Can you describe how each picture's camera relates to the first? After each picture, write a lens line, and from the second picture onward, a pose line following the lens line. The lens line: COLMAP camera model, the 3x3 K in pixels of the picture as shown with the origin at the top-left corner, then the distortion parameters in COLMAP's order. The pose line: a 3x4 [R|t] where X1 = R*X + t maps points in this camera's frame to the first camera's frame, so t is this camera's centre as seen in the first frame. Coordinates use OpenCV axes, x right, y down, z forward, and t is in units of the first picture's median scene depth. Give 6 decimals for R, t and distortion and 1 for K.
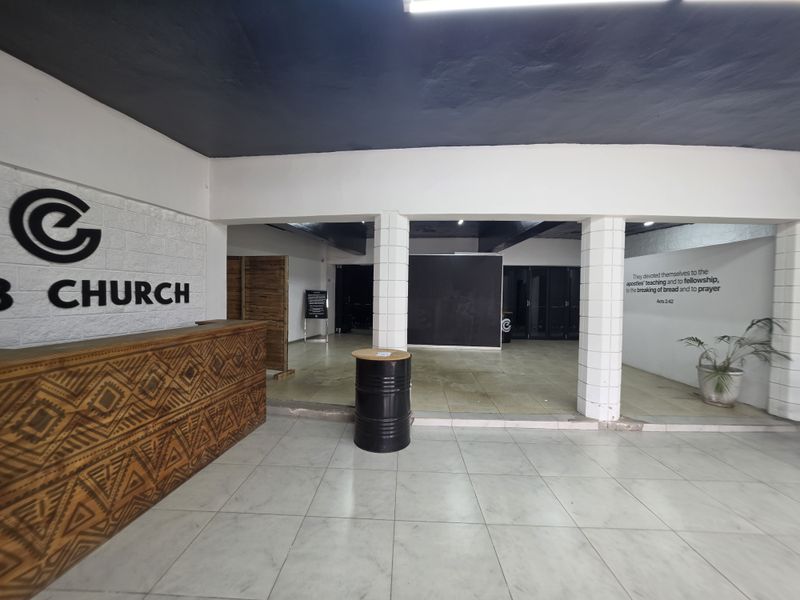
lens RADIAL K [[322.8, 0, 395.2], [0, 322.8, 301.1], [0, 0, 1]] dist [-0.009579, 0.000384]
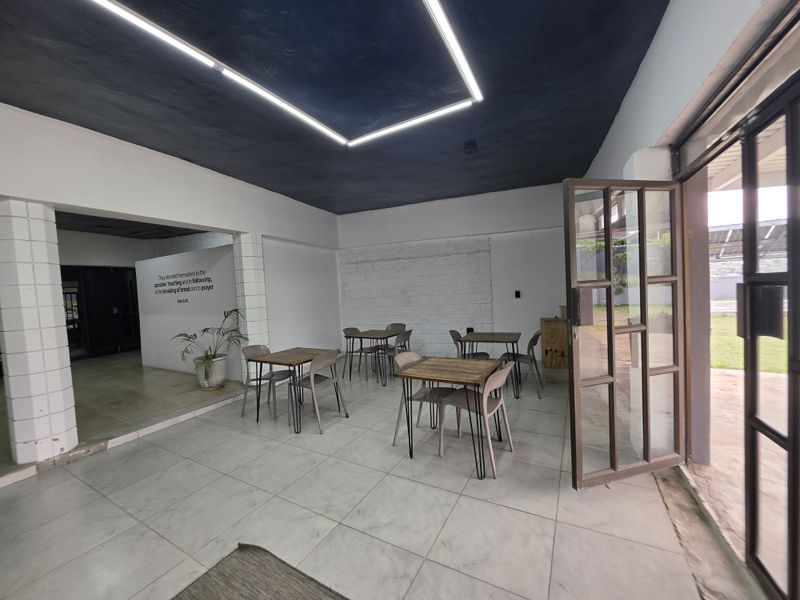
lens RADIAL K [[322.8, 0, 395.2], [0, 322.8, 301.1], [0, 0, 1]] dist [-0.009579, 0.000384]
pose [[0.452628, -0.072446, 0.888752, 0.354383], [0.078834, 0.996043, 0.041043, 0.019785], [-0.888208, 0.051487, 0.456548, -0.135197]]
